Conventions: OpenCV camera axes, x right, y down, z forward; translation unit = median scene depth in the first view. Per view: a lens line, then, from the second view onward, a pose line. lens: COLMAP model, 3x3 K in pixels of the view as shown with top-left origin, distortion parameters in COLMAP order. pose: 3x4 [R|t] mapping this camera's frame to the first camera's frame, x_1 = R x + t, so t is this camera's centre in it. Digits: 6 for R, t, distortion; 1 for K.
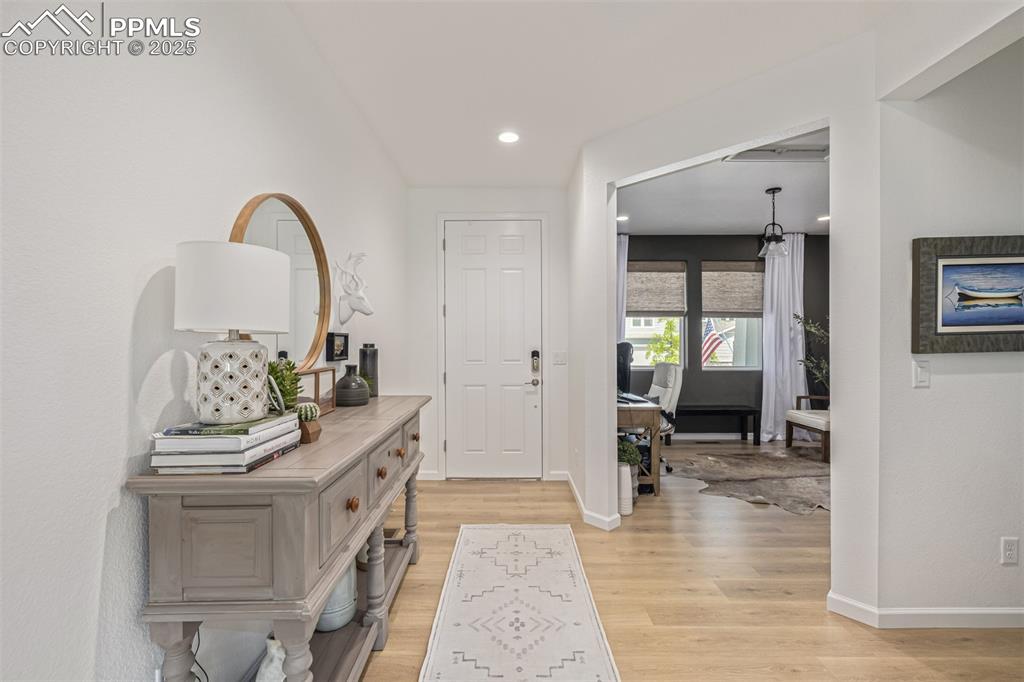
lens RADIAL K [[430.8, 0, 512.0], [0, 430.8, 341.0], [0, 0, 1]] dist [0.000492, 0.000070]
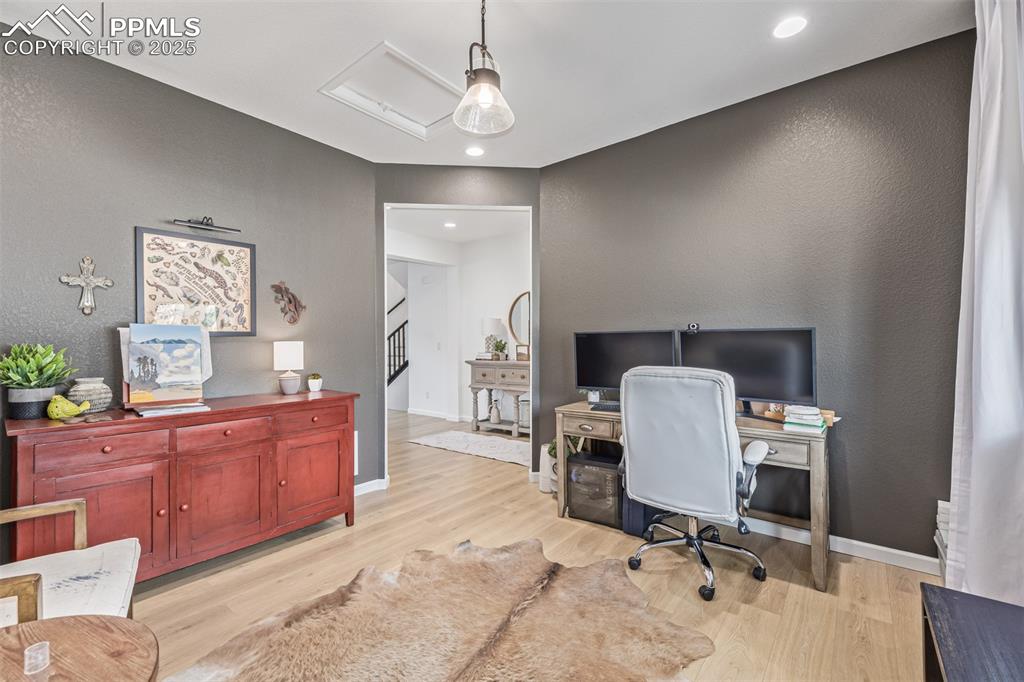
lens RADIAL K [[430.8, 0, 512.0], [0, 430.8, 341.0], [0, 0, 1]] dist [0.000492, 0.000070]
pose [[-0.620274, 0.009524, -0.784327, 0.975280], [0.003370, 0.999949, 0.009477, 0.020387], [0.784378, 0.003236, -0.620275, 1.351996]]
